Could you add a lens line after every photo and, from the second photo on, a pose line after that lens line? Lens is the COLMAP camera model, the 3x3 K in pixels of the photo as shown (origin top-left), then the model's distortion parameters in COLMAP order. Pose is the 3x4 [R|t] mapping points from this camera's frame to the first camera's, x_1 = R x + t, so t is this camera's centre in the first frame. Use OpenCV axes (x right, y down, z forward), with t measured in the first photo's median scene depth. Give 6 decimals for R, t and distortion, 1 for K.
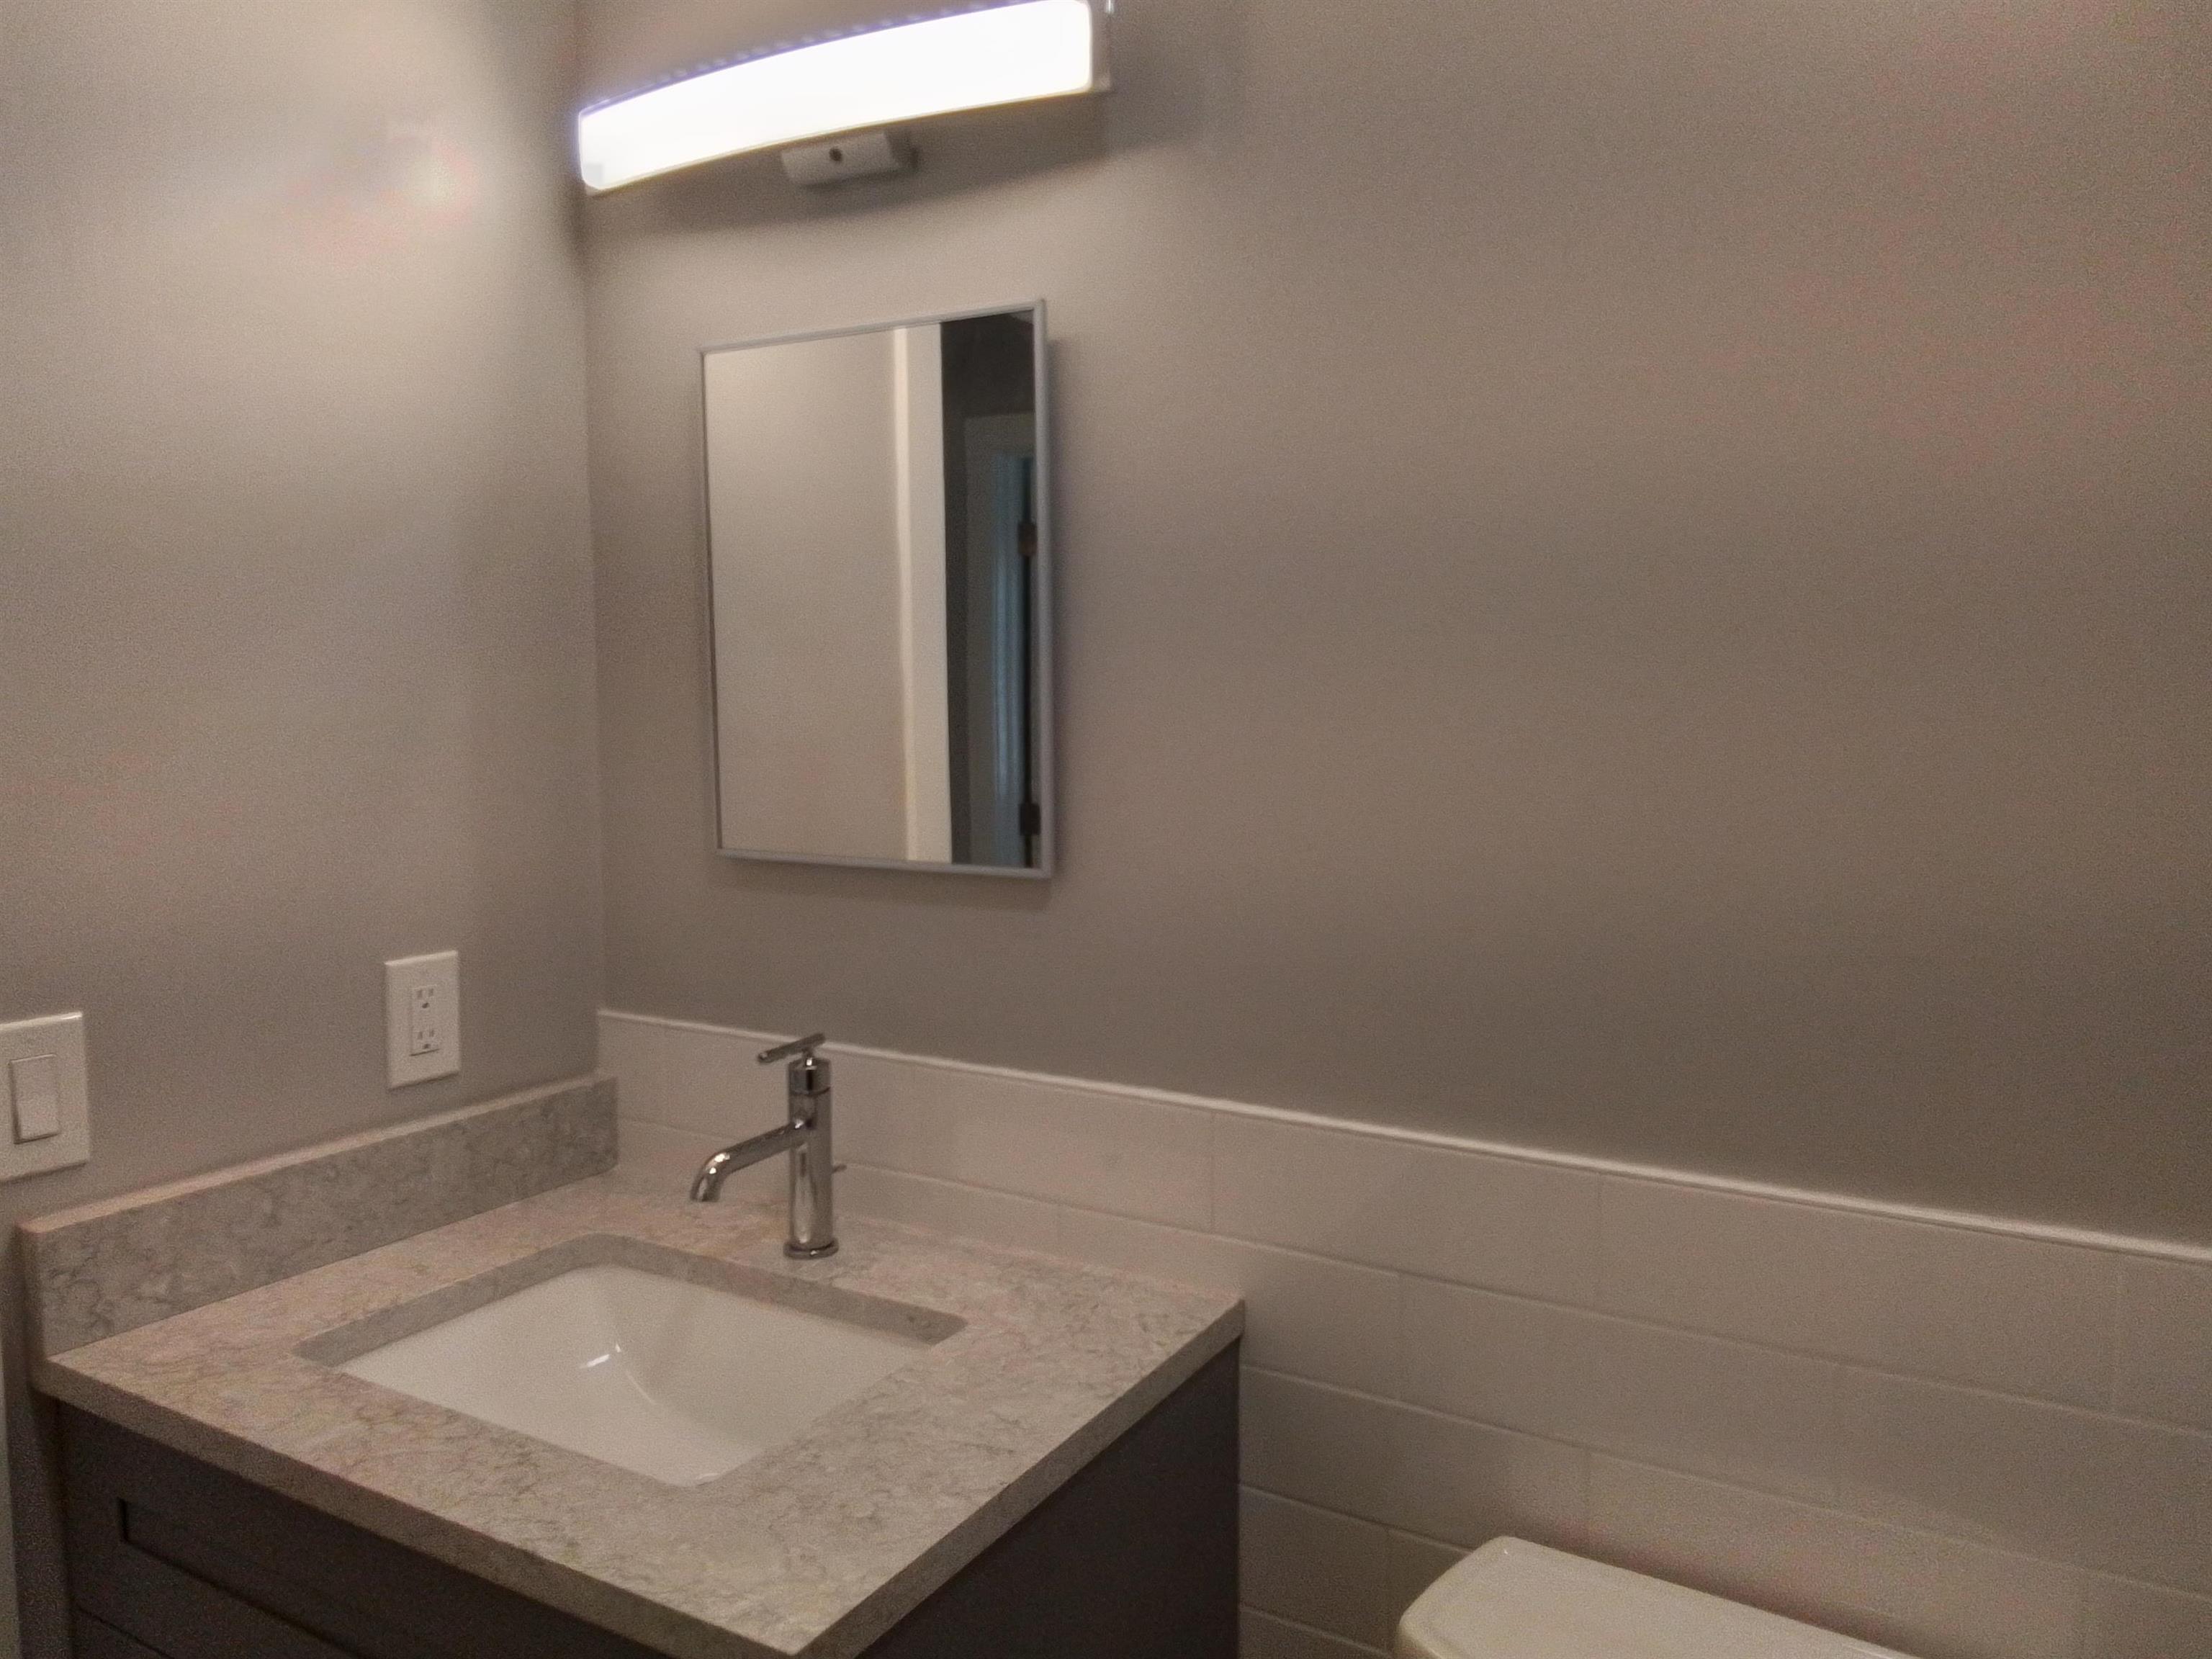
lens RADIAL K [[1578.3, 0, 1121.1], [0, 1578.3, 834.2], [0, 0, 1]] dist [0.057848, -0.059877]
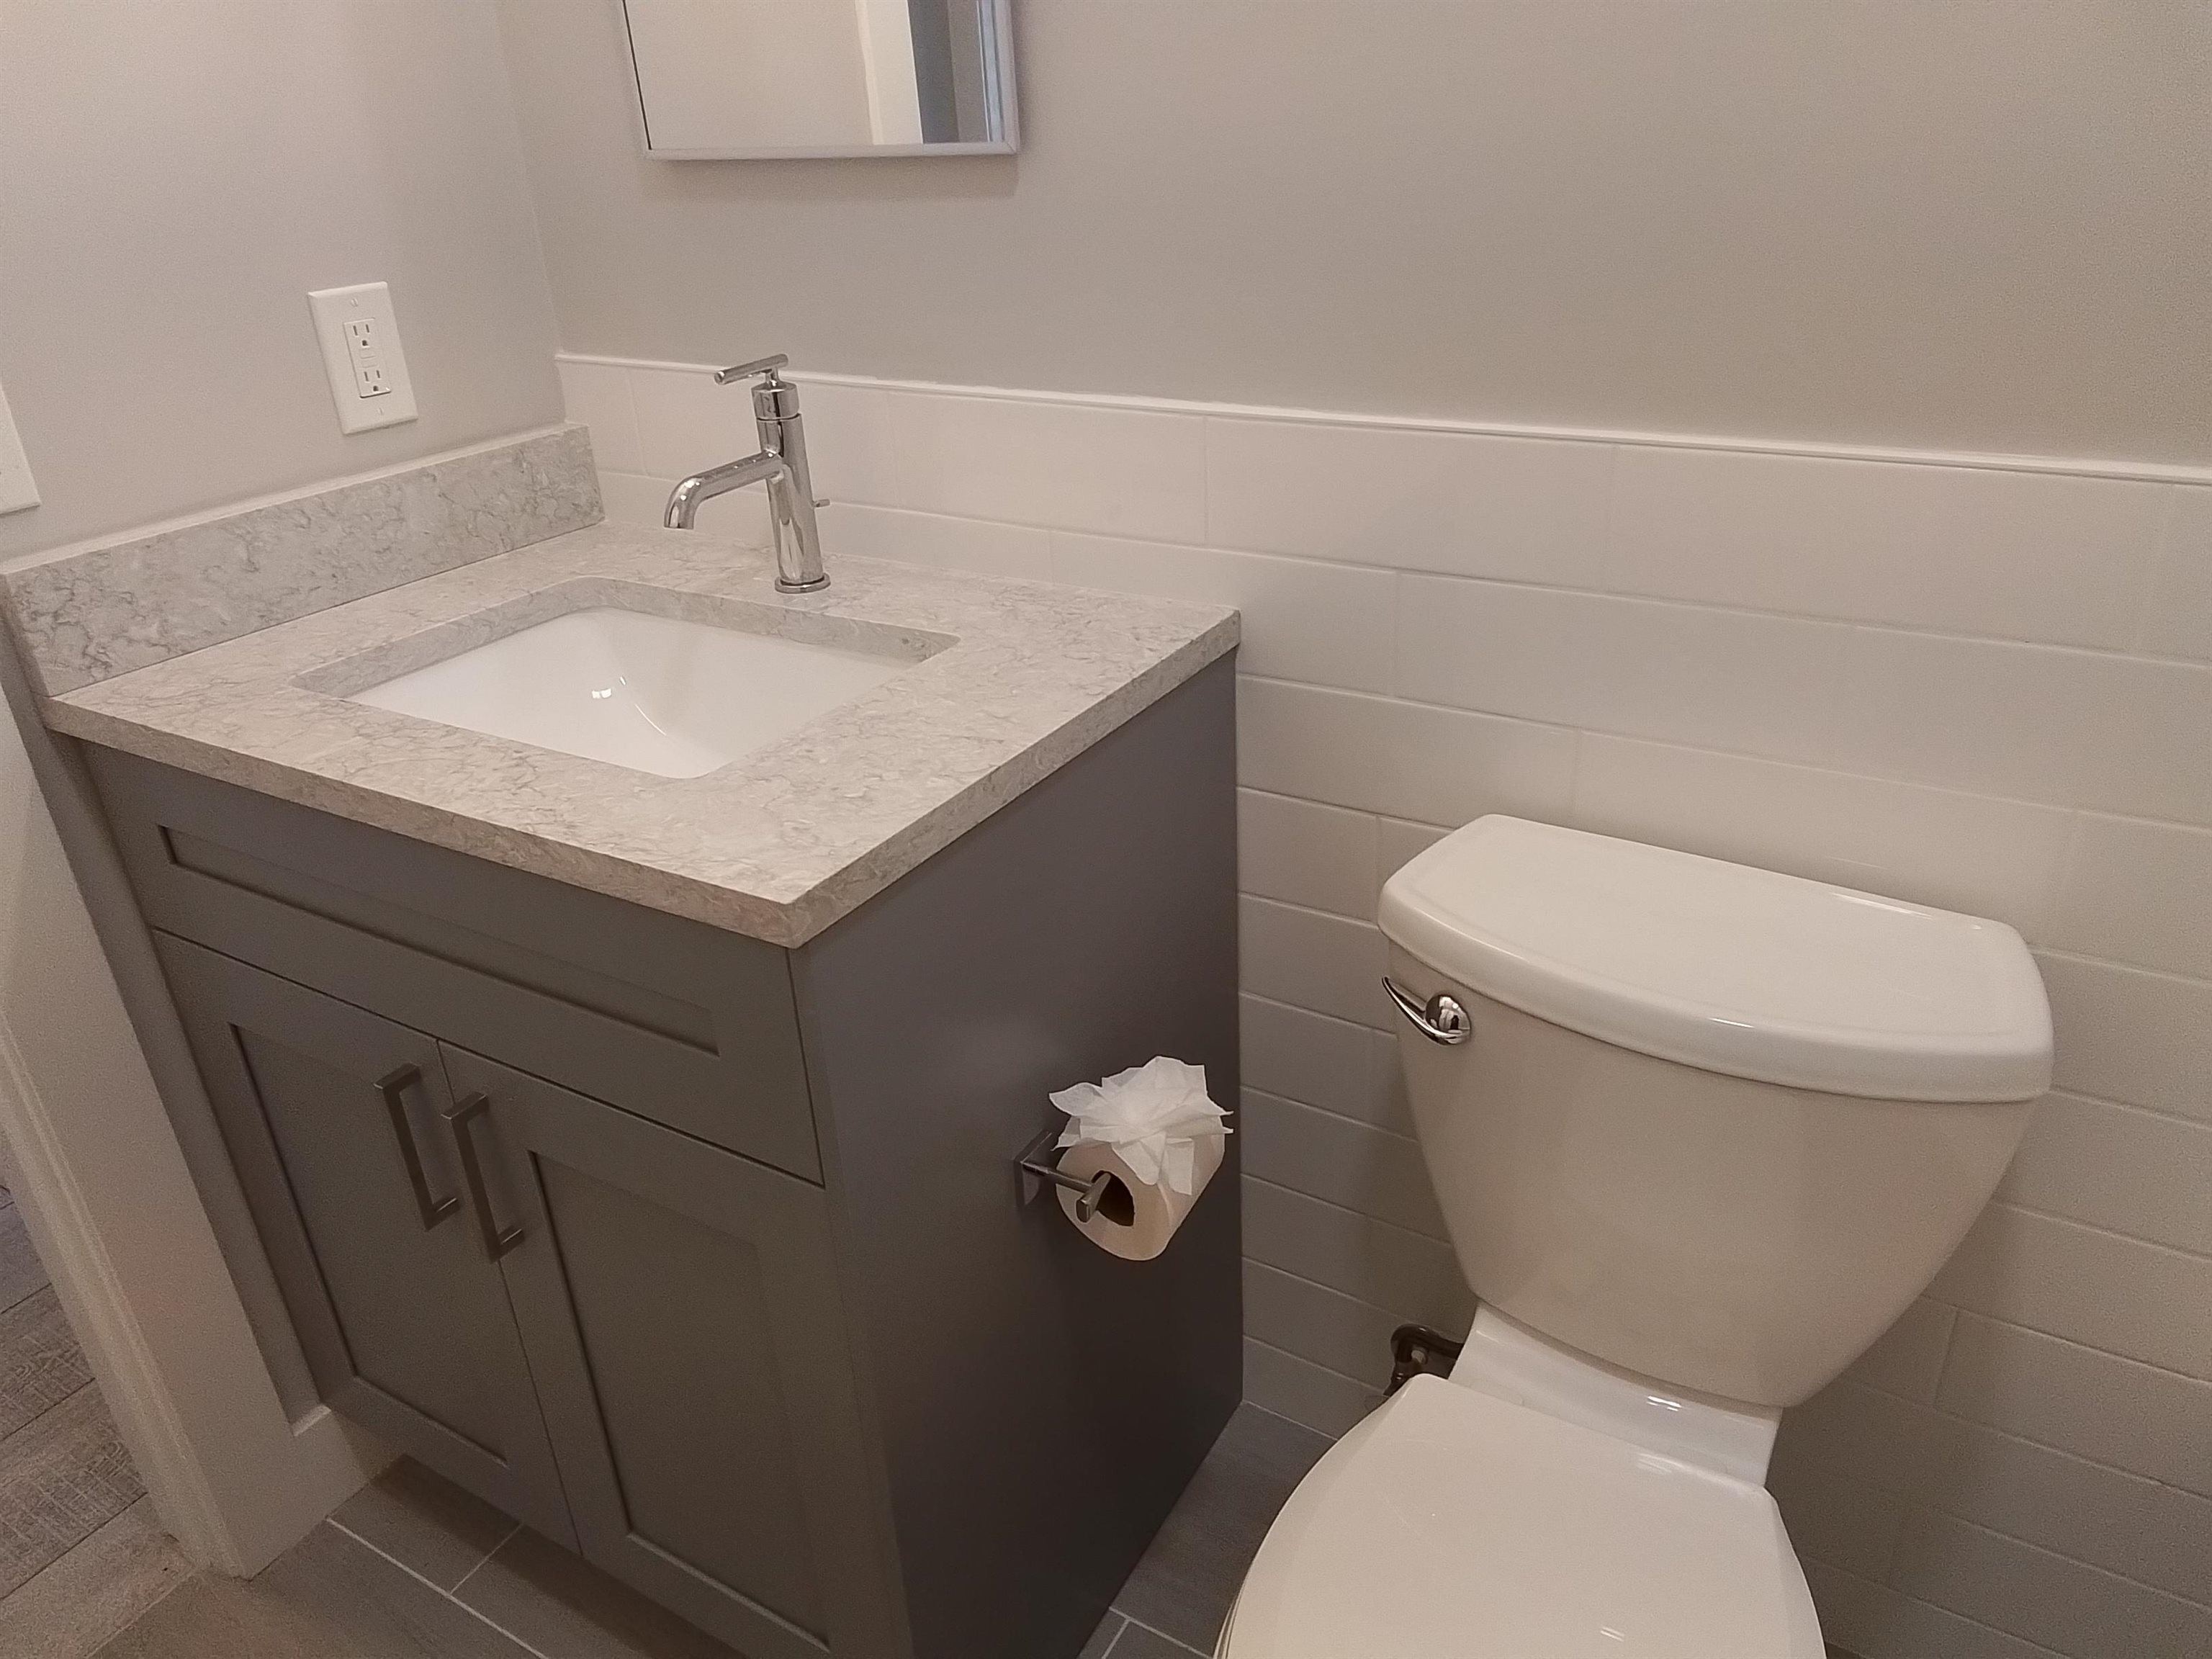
lens RADIAL K [[1529.2, 0, 1117.5], [0, 1529.2, 823.0], [0, 0, 1]] dist [0.061963, -0.074468]
pose [[0.998940, -0.036808, -0.027643, 0.024680], [0.044182, 0.935204, 0.351343, 0.082456], [0.012920, -0.352192, 0.935839, 0.061120]]
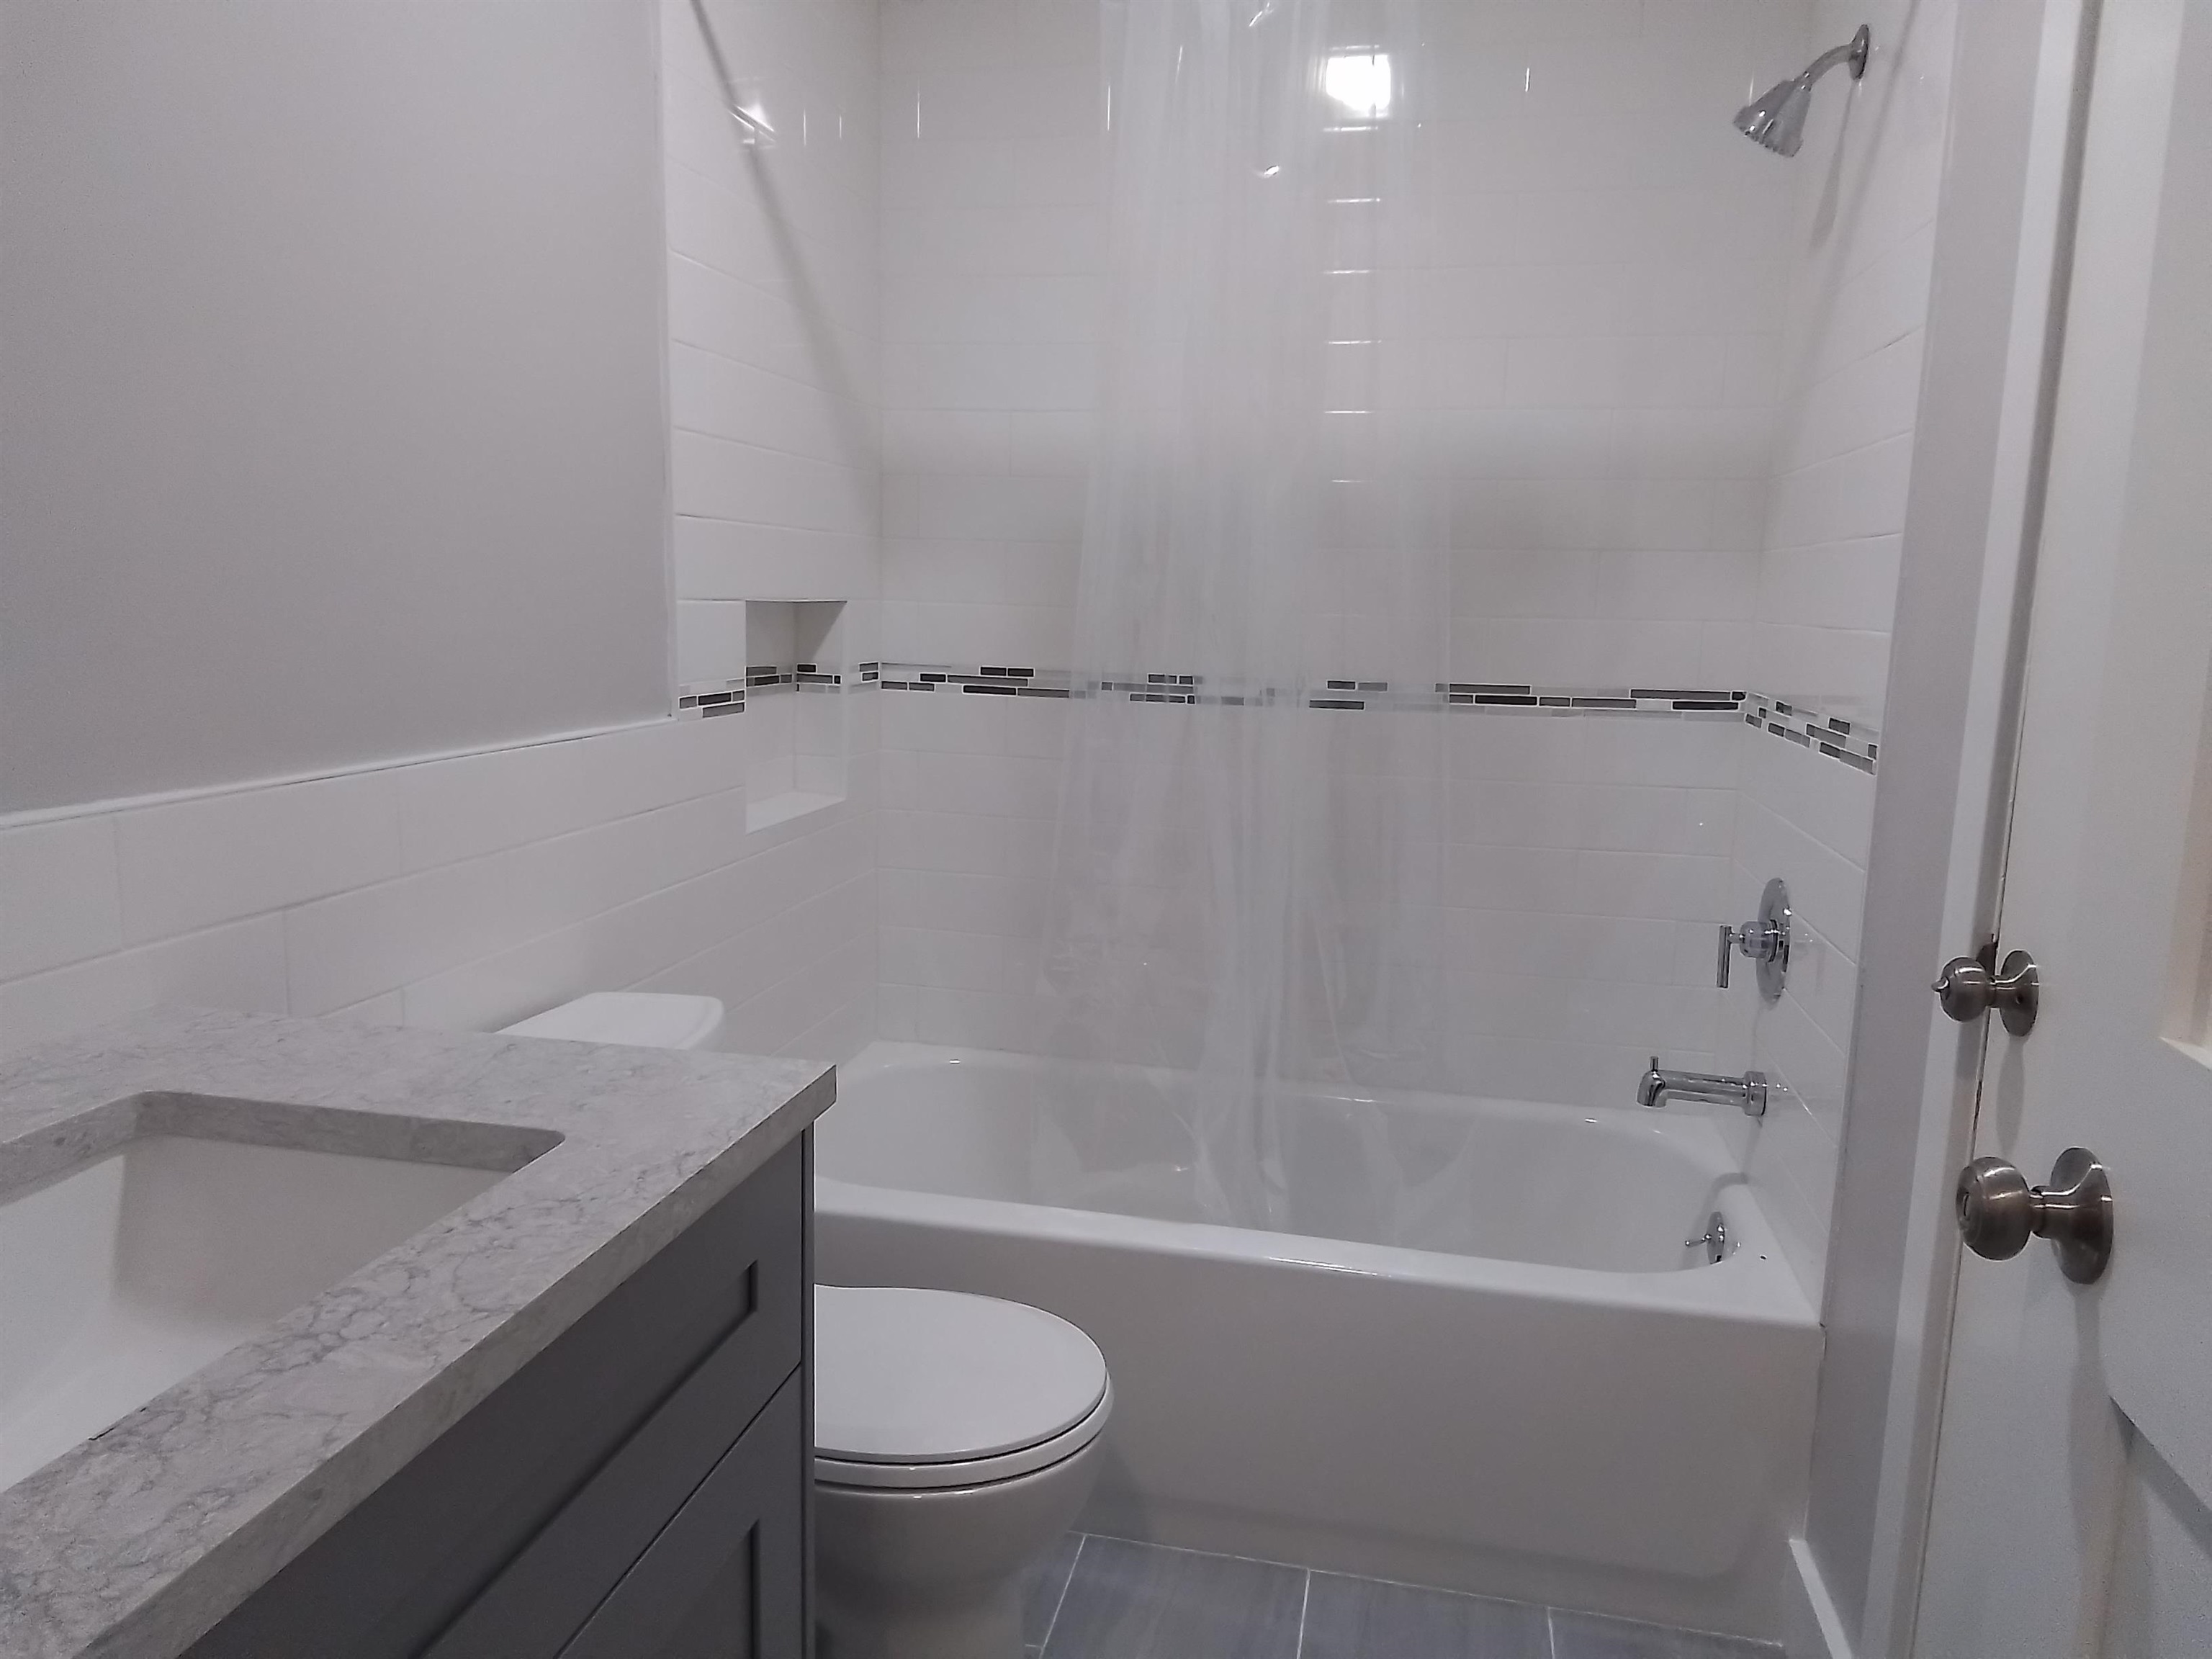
lens RADIAL K [[1529.2, 0, 1117.5], [0, 1529.2, 823.0], [0, 0, 1]] dist [0.061963, -0.074468]
pose [[-0.317398, -0.152367, 0.935972, -0.963191], [0.061354, 0.981640, 0.180607, 0.062006], [-0.946305, 0.114750, -0.302222, 0.751879]]
